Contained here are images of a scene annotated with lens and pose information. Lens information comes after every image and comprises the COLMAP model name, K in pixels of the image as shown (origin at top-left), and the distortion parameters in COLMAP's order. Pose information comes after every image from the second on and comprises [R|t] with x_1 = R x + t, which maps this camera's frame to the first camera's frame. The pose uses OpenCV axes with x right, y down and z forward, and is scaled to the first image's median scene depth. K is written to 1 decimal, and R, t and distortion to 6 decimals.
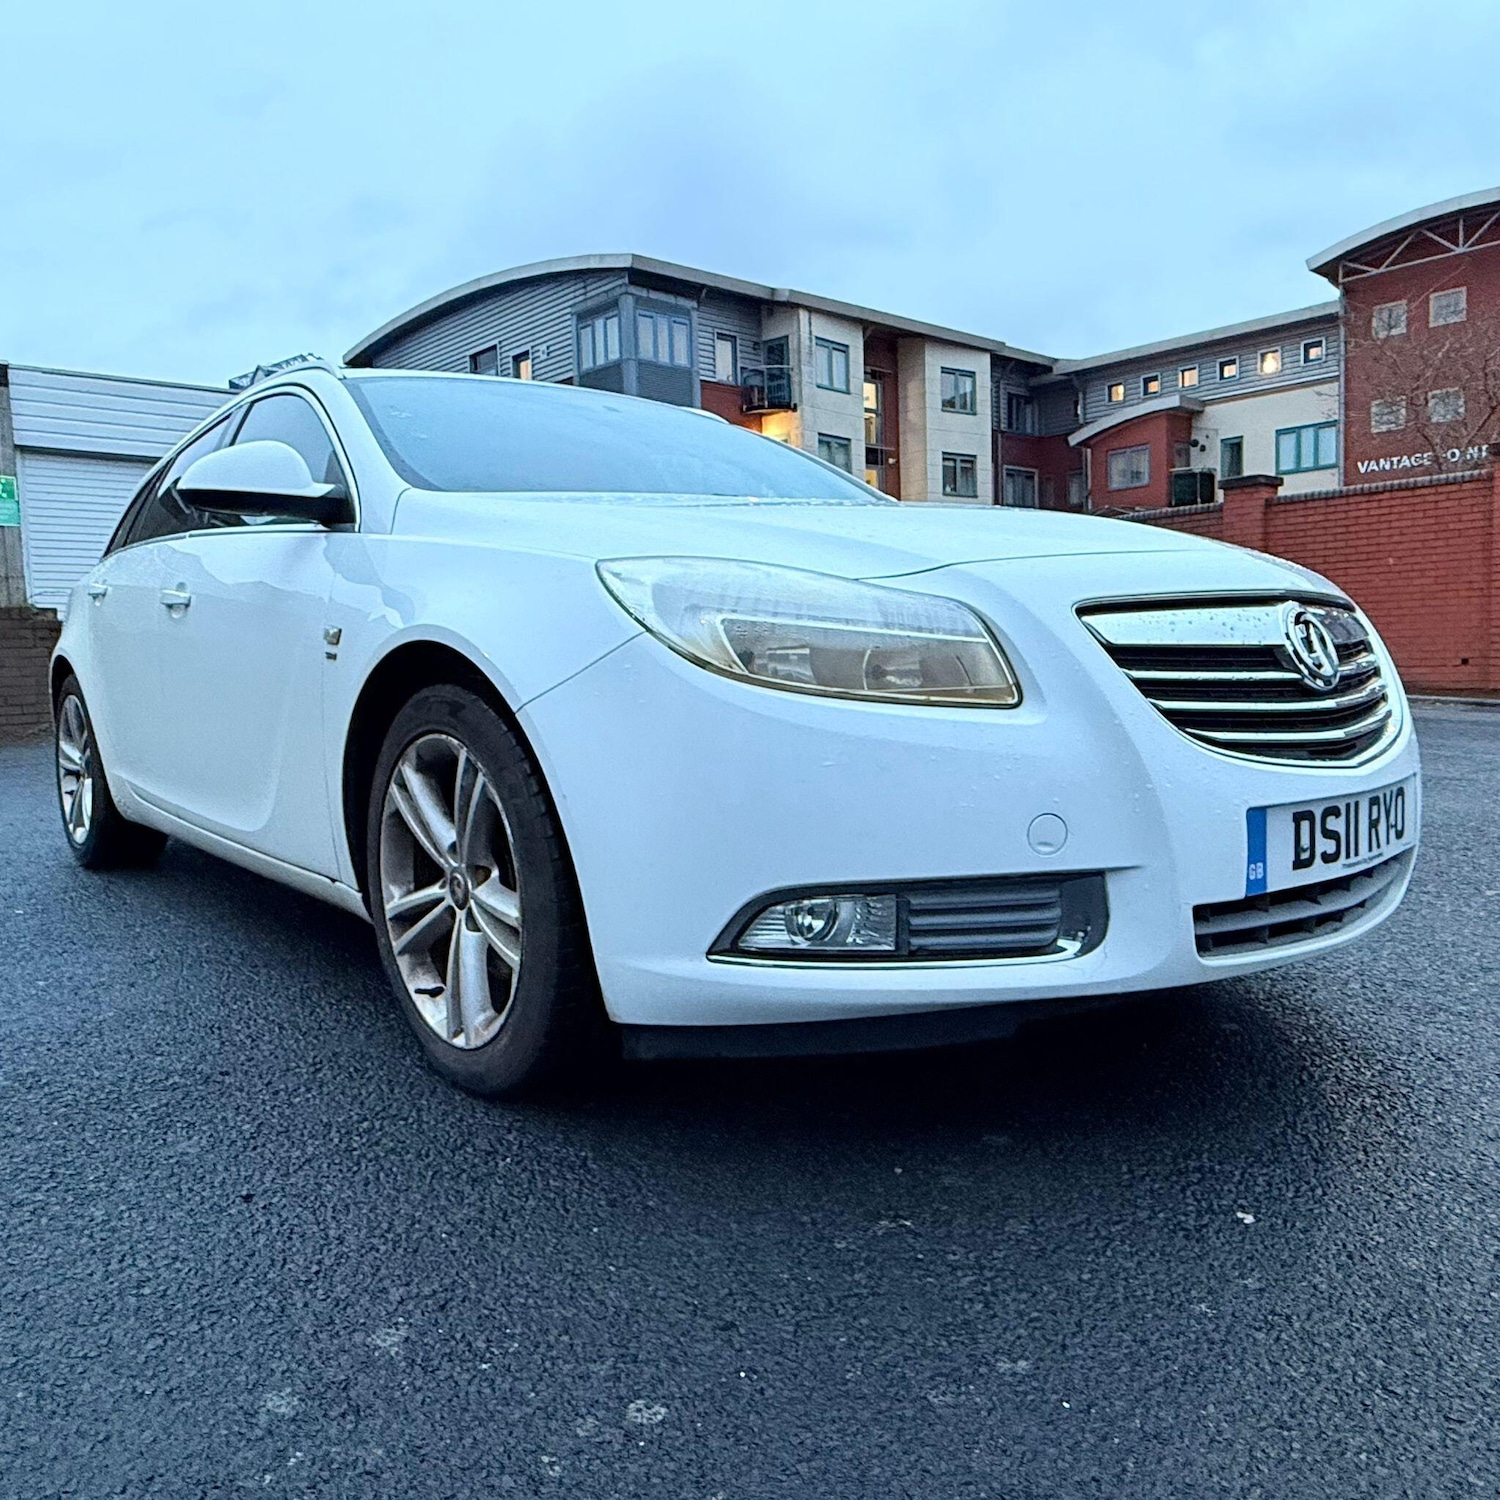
lens RADIAL K [[1208.4, 0, 754.7], [0, 1208.4, 745.4], [0, 0, 1]] dist [-0.006705, 0.003852]
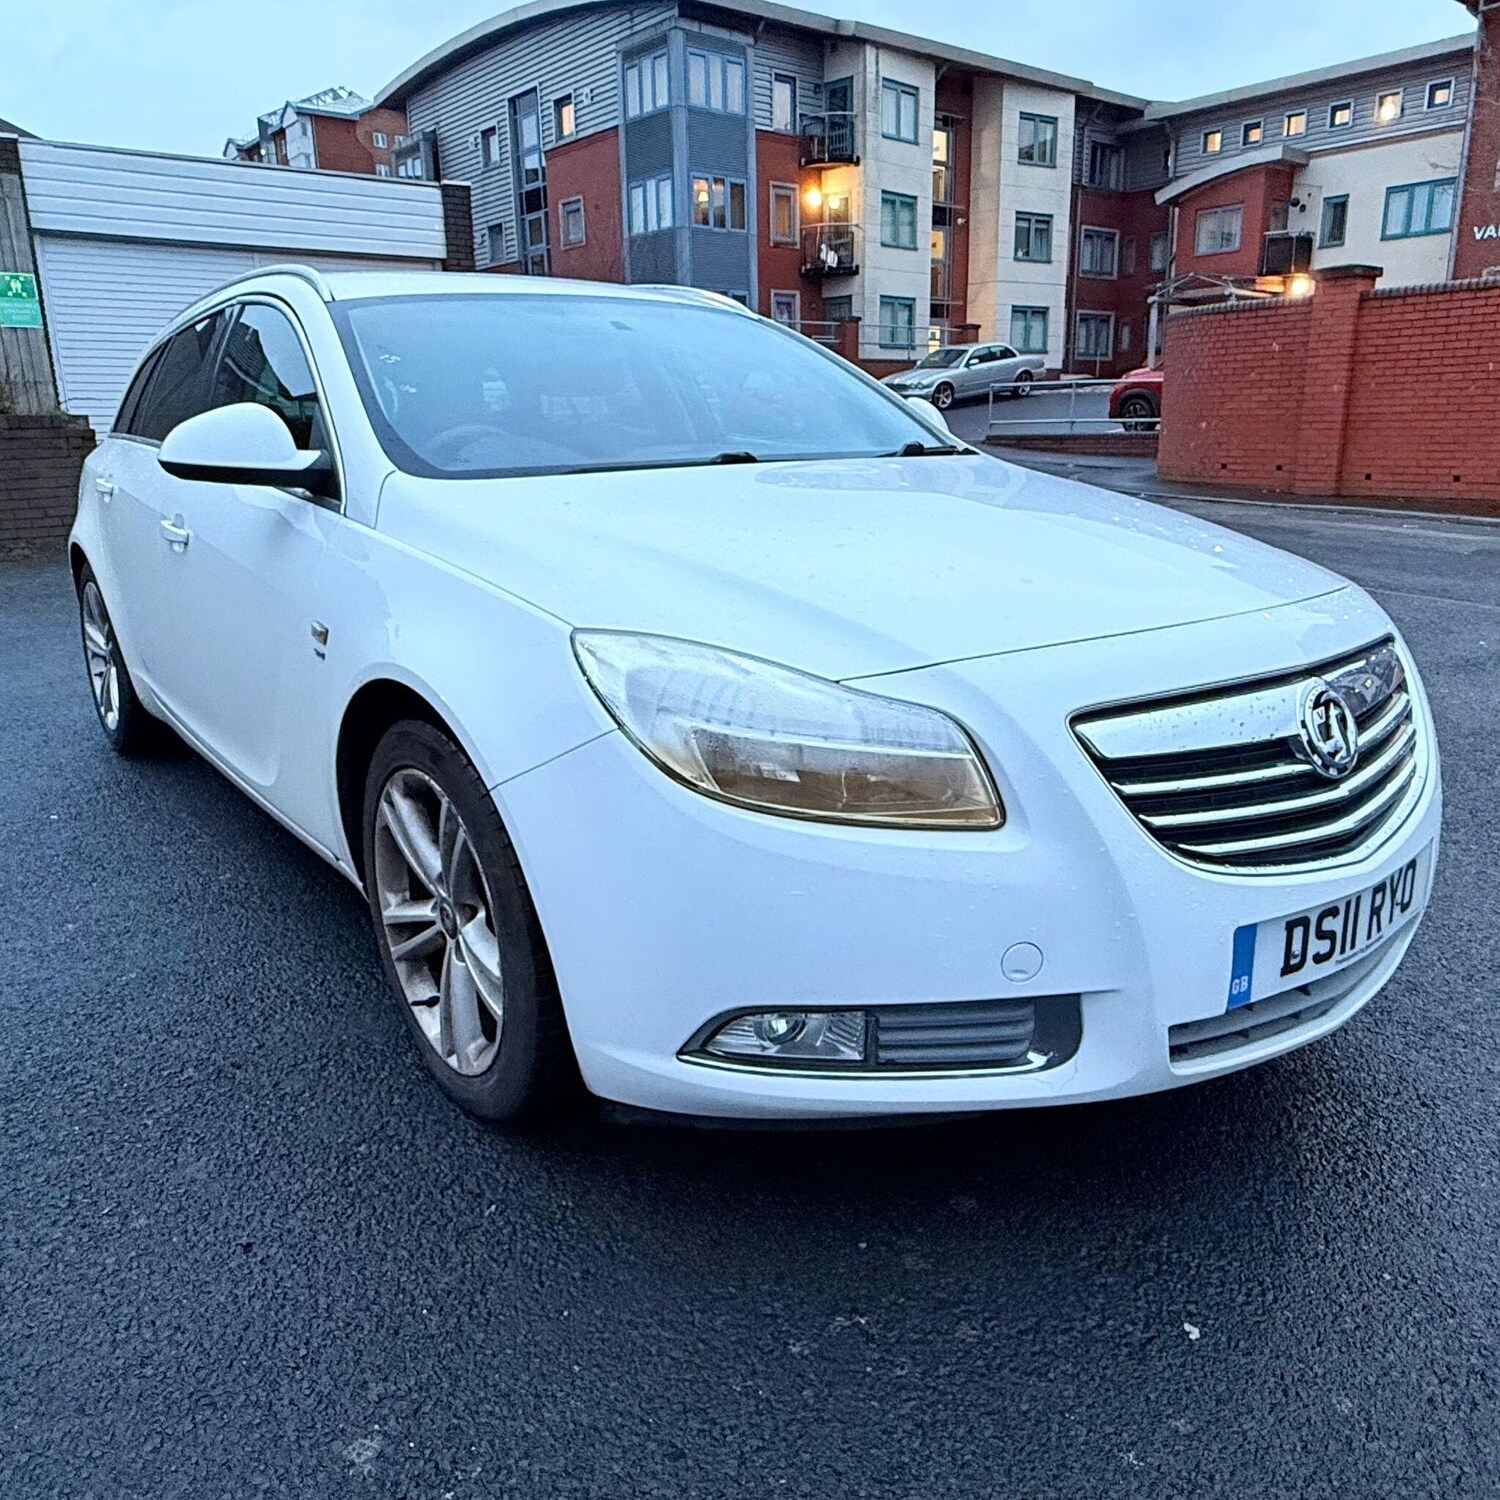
lens RADIAL K [[1210.5, 0, 750.0], [0, 1210.5, 750.0], [0, 0, 1]] dist [-0.004308, 0.002669]
pose [[0.998744, 0.024606, -0.043646, 0.048983], [-0.015879, 0.981643, 0.190064, -0.222951], [0.047522, -0.189132, 0.980801, 0.048796]]
